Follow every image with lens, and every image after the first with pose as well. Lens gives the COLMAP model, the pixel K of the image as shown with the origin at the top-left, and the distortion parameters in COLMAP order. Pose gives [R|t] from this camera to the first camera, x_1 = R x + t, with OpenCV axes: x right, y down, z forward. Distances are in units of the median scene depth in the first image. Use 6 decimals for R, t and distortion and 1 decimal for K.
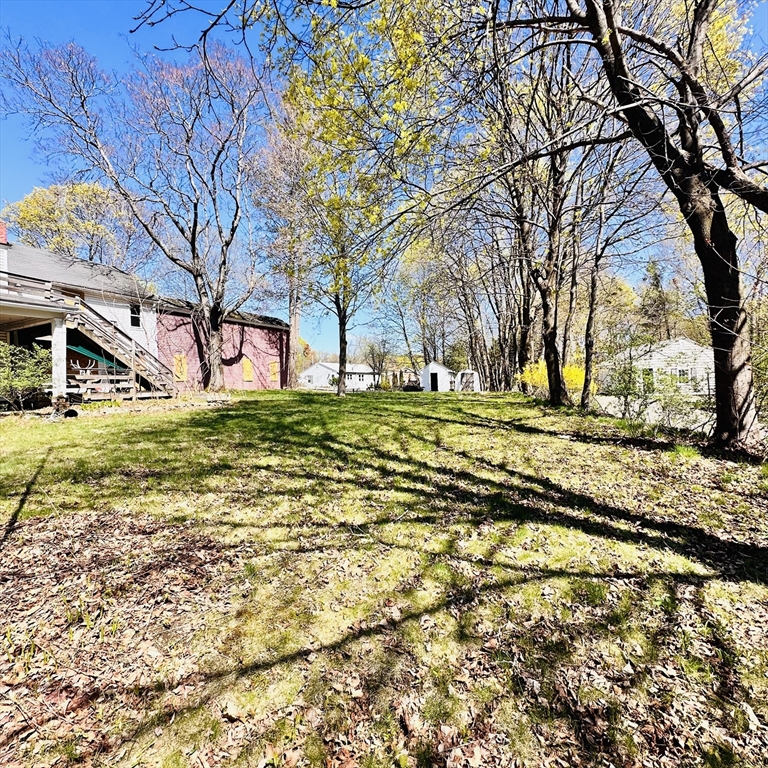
lens RADIAL K [[405.4, 0, 384.0], [0, 405.4, 384.0], [0, 0, 1]] dist [0.000241, -0.000662]
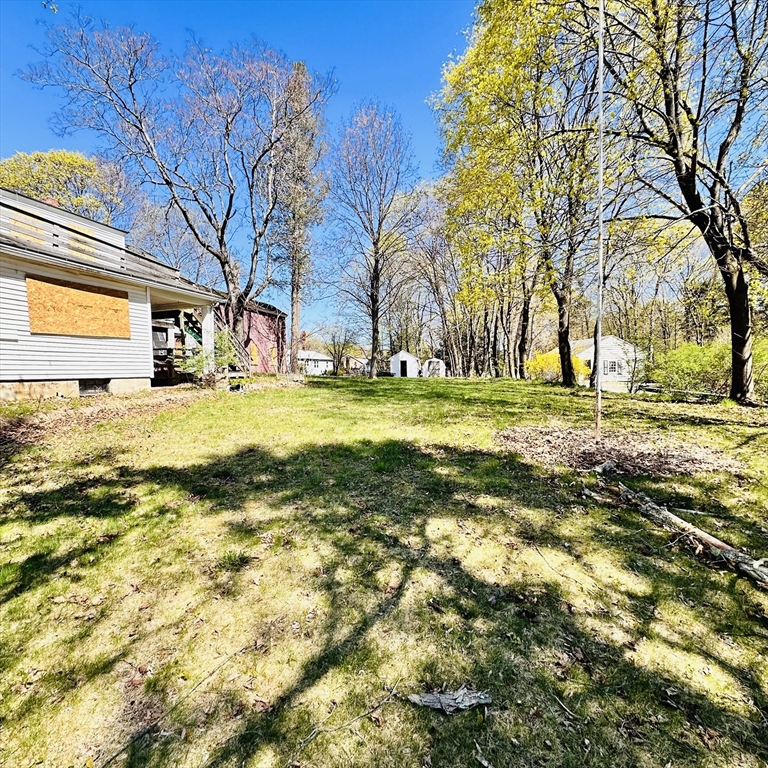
lens RADIAL K [[405.4, 0, 384.0], [0, 405.4, 384.0], [0, 0, 1]] dist [0.000241, -0.000662]
pose [[0.978319, 0.005814, 0.207021, -0.274018], [-0.011843, 0.999541, 0.027896, 0.010857], [-0.206764, -0.029743, 0.977939, -0.113266]]
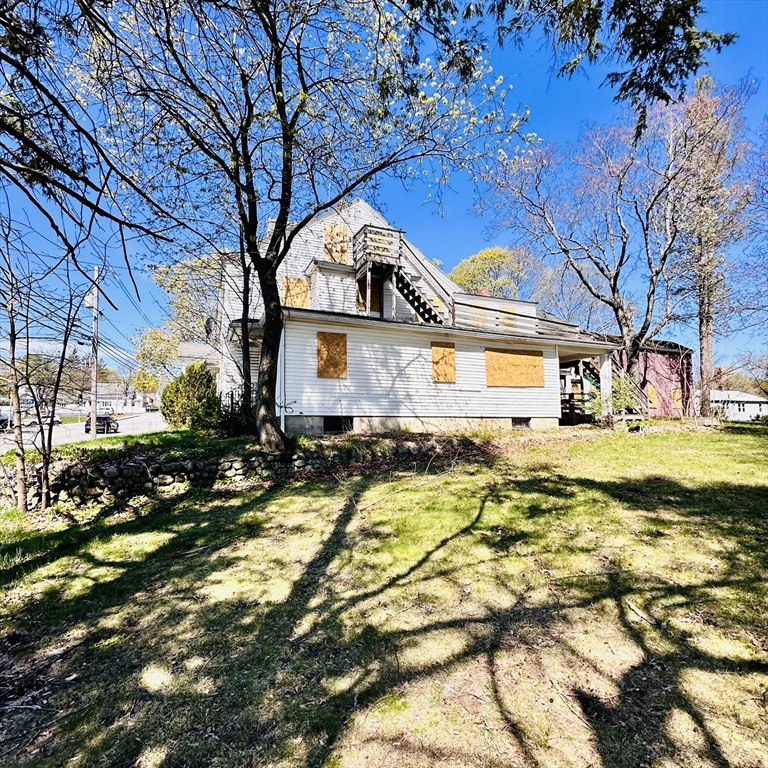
lens RADIAL K [[405.4, 0, 384.0], [0, 405.4, 384.0], [0, 0, 1]] dist [0.000241, -0.000662]
pose [[0.776146, -0.020812, -0.630210, -0.269738], [-0.023712, 0.997785, -0.062154, 0.013816], [0.630107, 0.063184, 0.773933, -0.203809]]
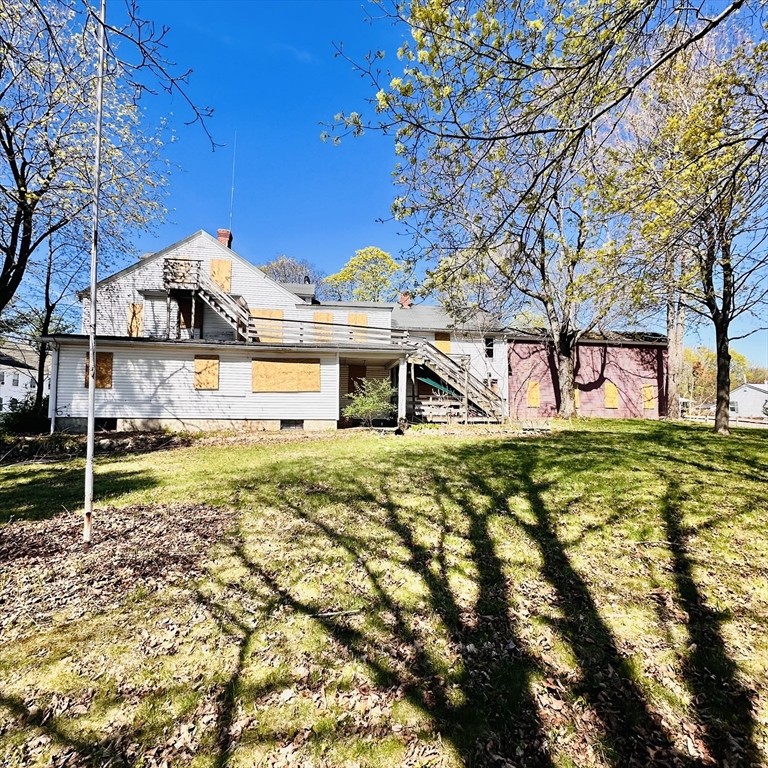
lens RADIAL K [[405.4, 0, 384.0], [0, 405.4, 384.0], [0, 0, 1]] dist [0.000241, -0.000662]
pose [[0.592279, -0.024436, -0.805362, 0.101905], [-0.023690, 0.998580, -0.047721, -0.007201], [0.805384, 0.047343, 0.590859, 0.093349]]
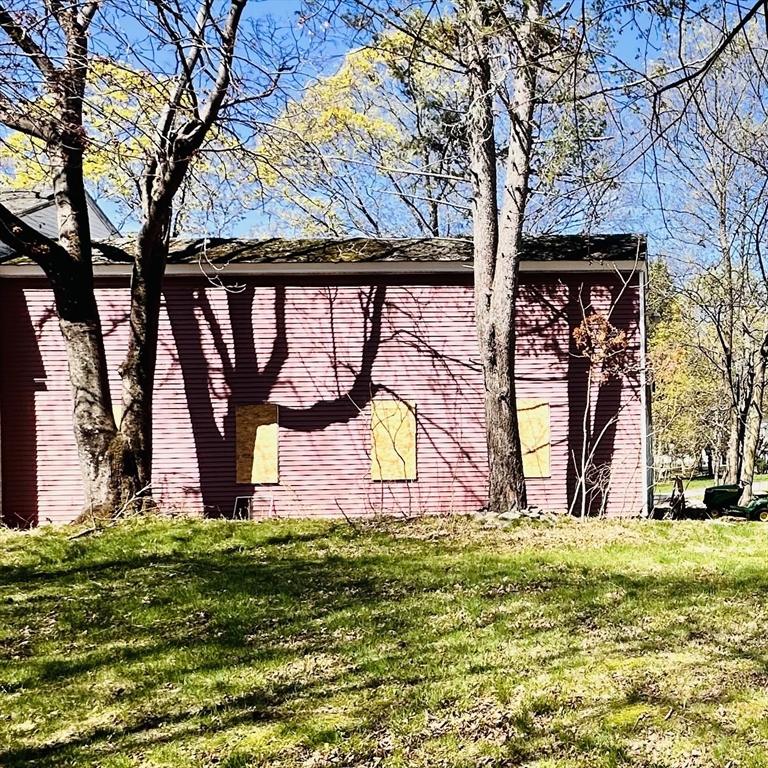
lens RADIAL K [[412.6, 0, 384.0], [0, 412.6, 384.0], [0, 0, 1]] dist [-0.002172, -0.001040]
pose [[0.448949, 0.010746, -0.893493, -0.110007], [0.001493, 0.999917, 0.012776, -0.095447], [0.893556, -0.007070, 0.448896, 1.060209]]
